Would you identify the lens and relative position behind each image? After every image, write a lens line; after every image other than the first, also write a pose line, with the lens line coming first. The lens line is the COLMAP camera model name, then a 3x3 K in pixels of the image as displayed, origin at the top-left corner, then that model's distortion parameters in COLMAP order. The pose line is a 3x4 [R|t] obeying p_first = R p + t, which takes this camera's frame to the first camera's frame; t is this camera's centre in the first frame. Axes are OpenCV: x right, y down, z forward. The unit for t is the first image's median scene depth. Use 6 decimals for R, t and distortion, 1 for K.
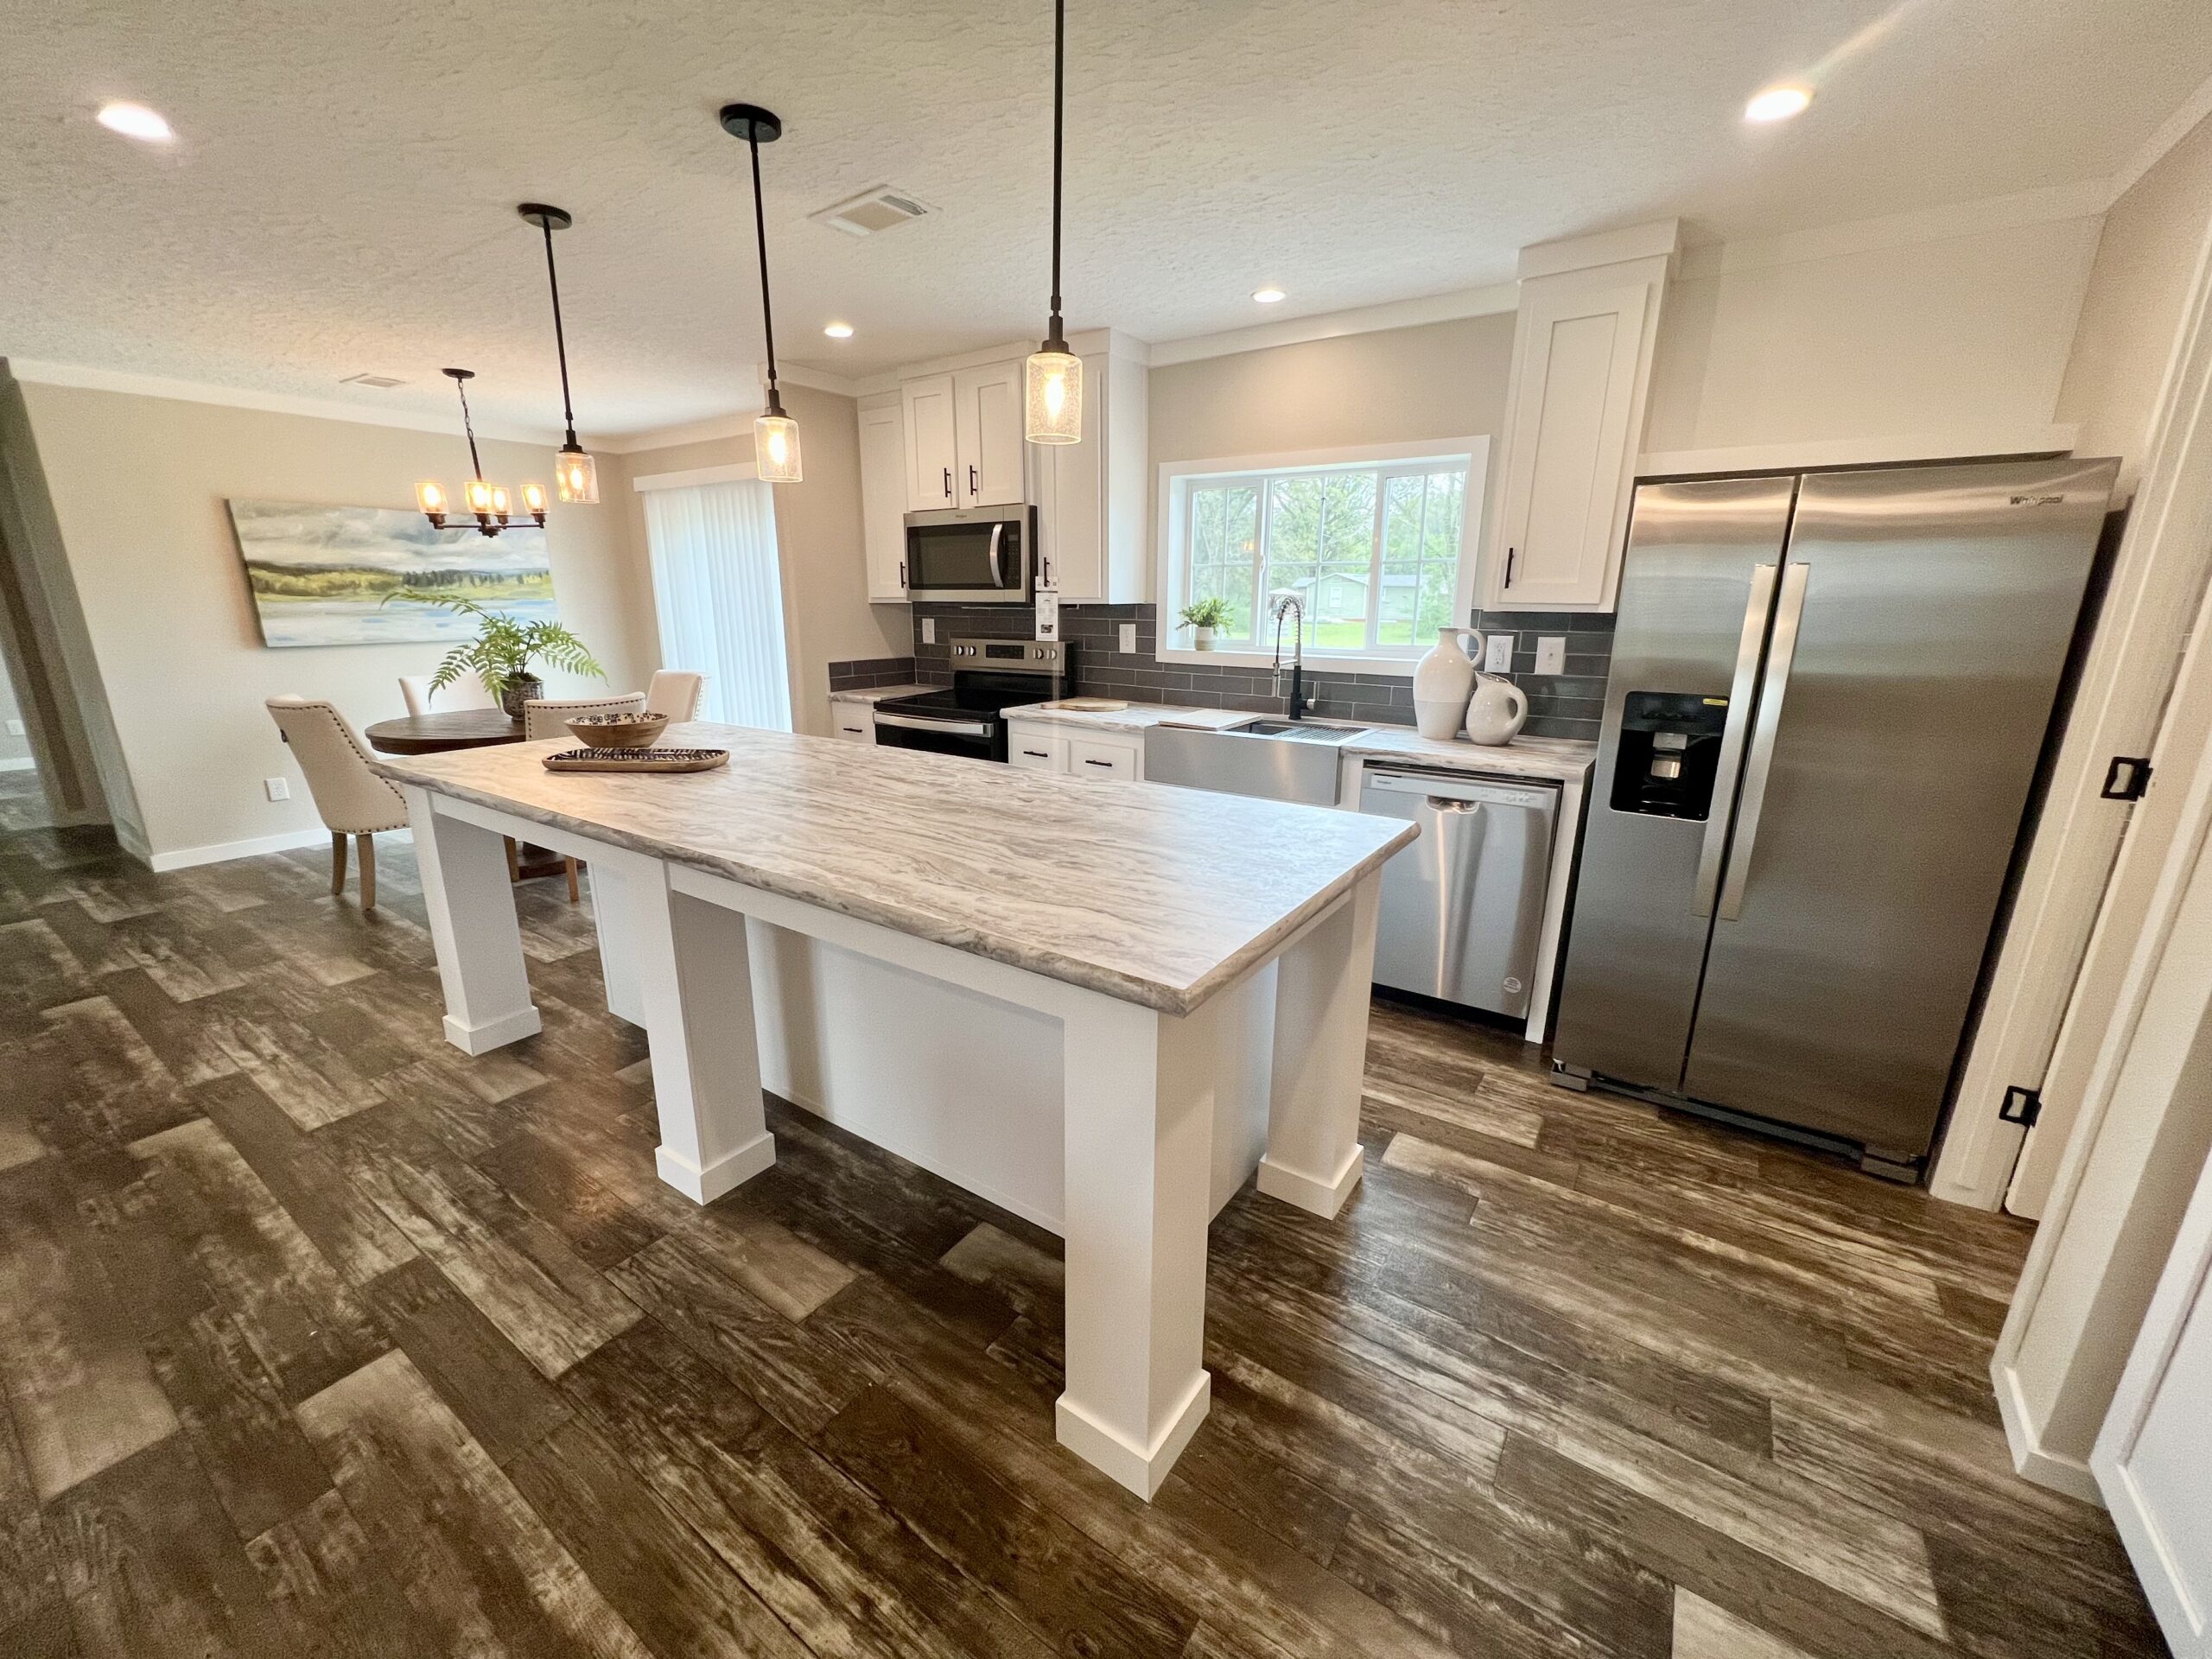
lens RADIAL K [[884.2, 0, 1103.1], [0, 884.2, 841.4], [0, 0, 1]] dist [0.006576, 0.000300]
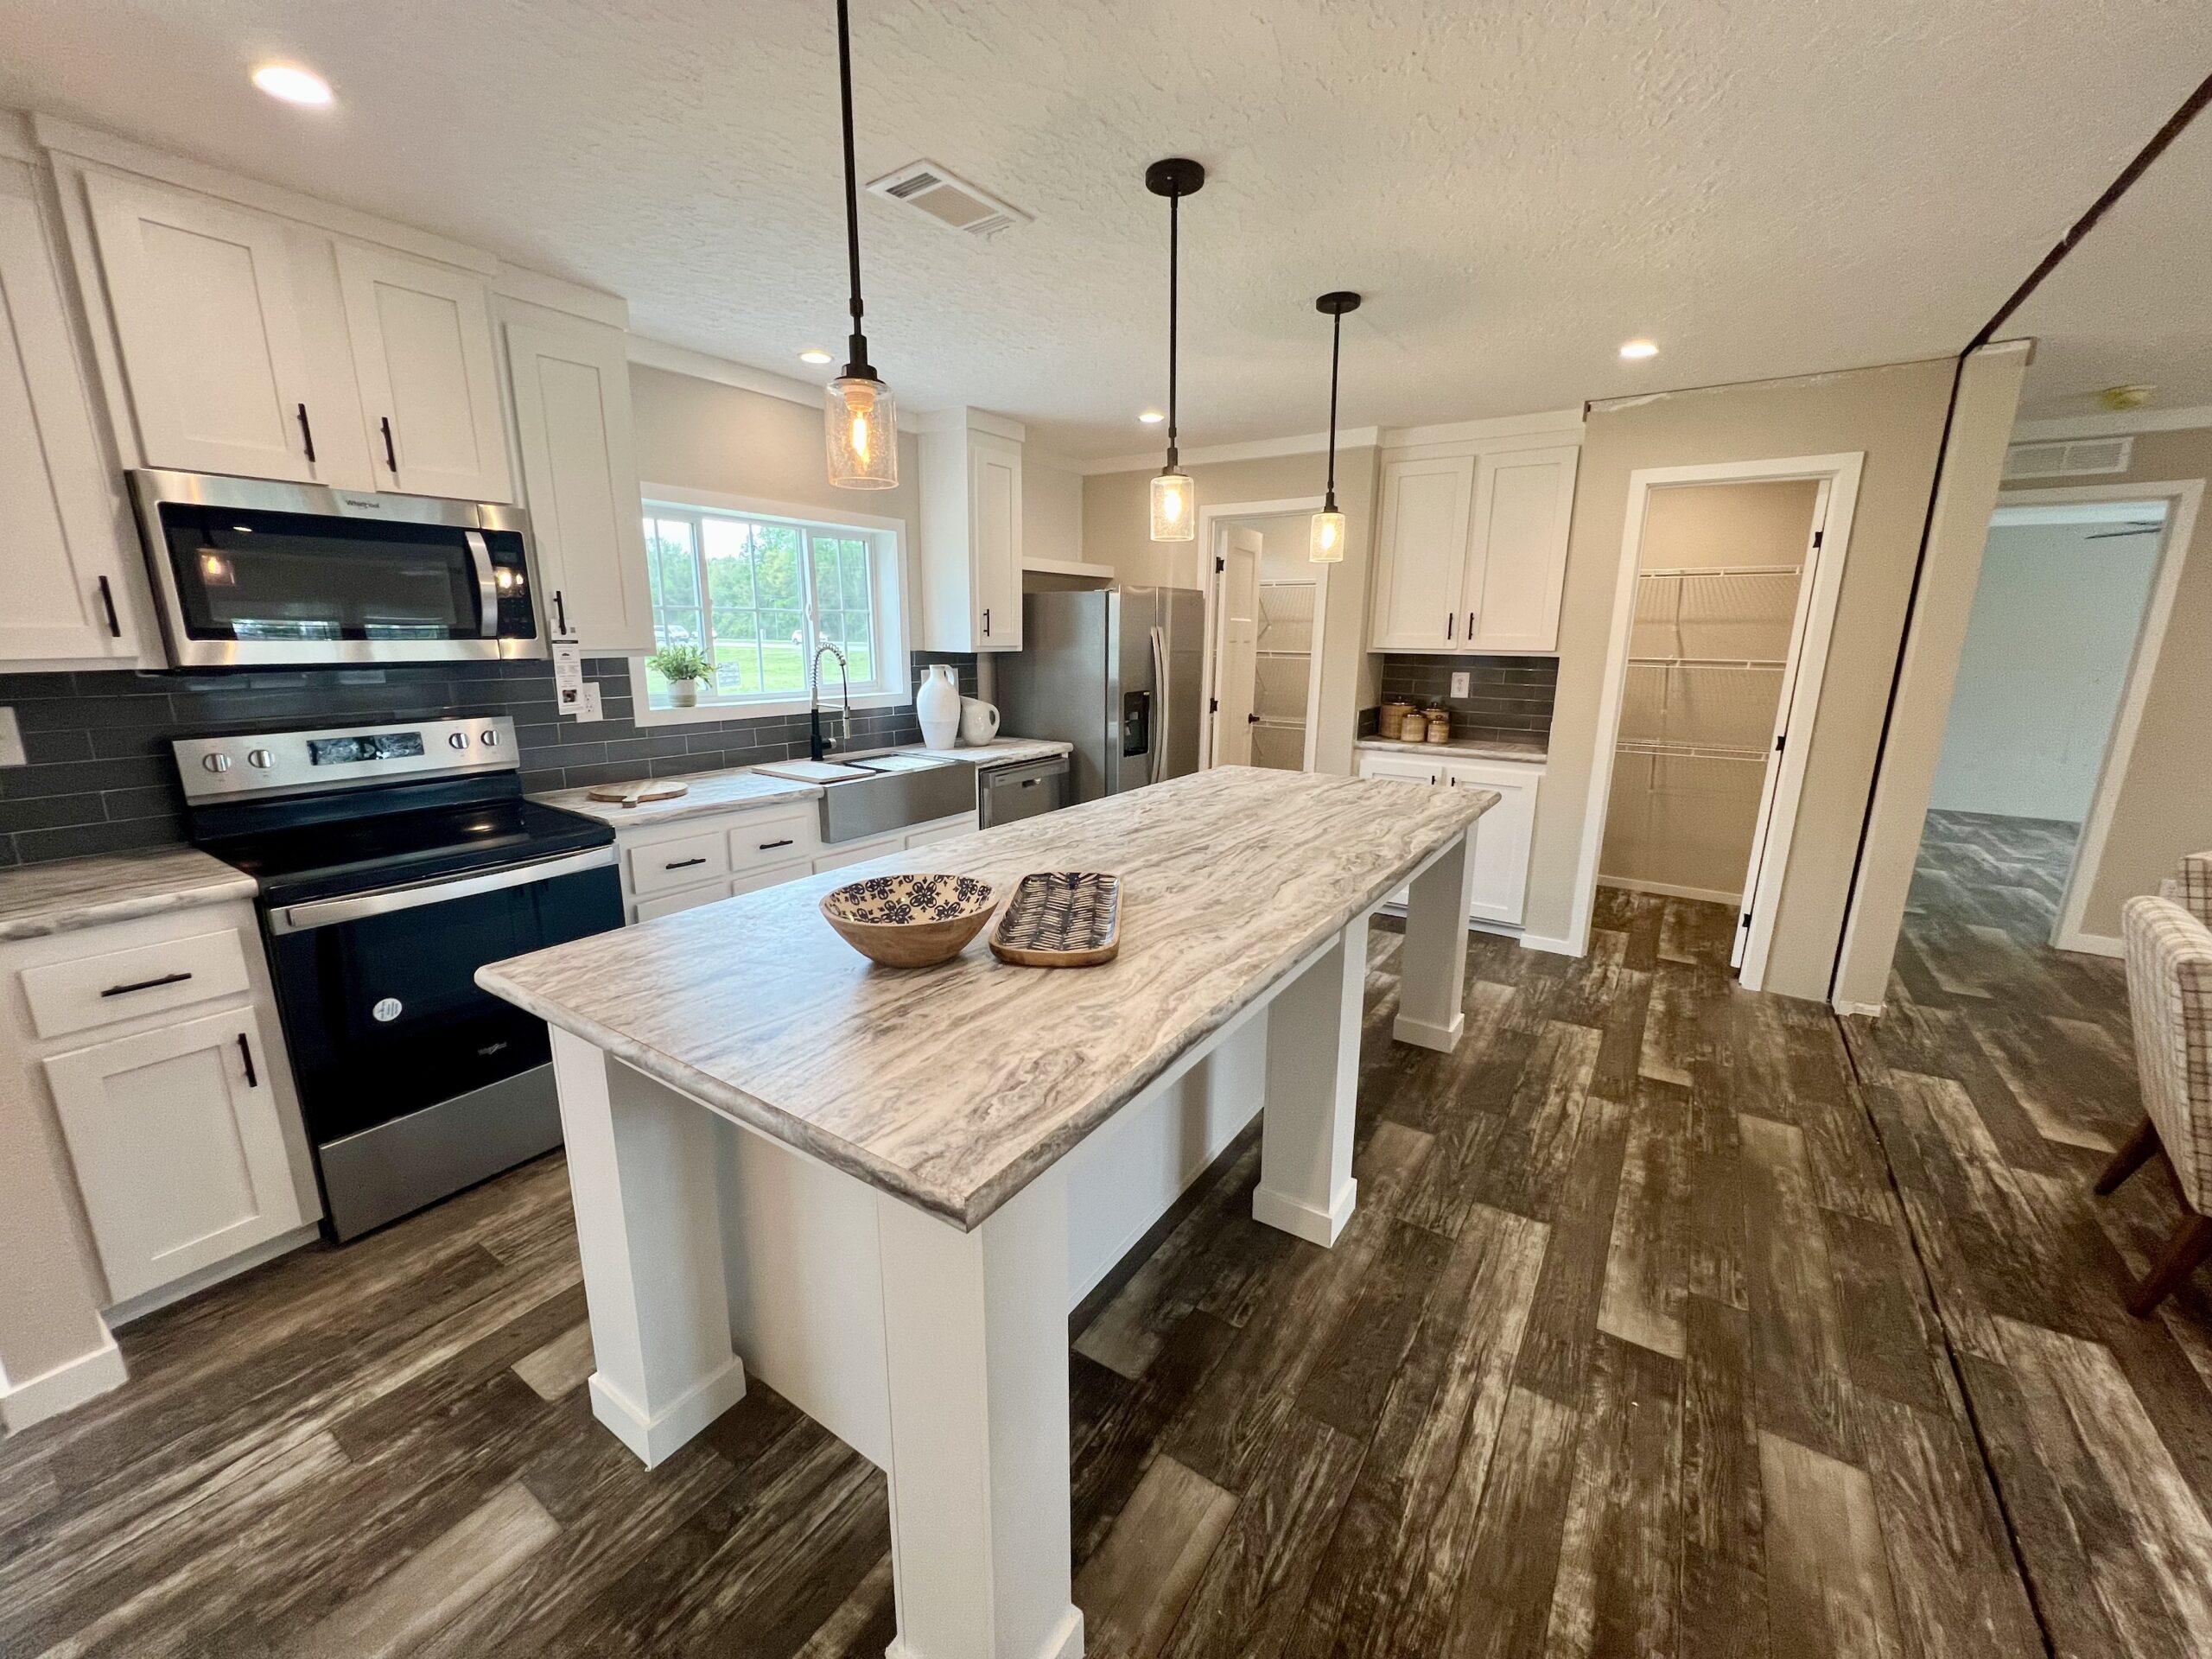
lens RADIAL K [[892.1, 0, 1104.2], [0, 892.1, 836.1], [0, 0, 1]] dist [0.002730, 0.000512]
pose [[-0.020415, -0.234064, 0.972007, -1.145332], [0.255022, 0.938831, 0.231432, -0.328815], [-0.966720, 0.252608, 0.040525, 1.025818]]
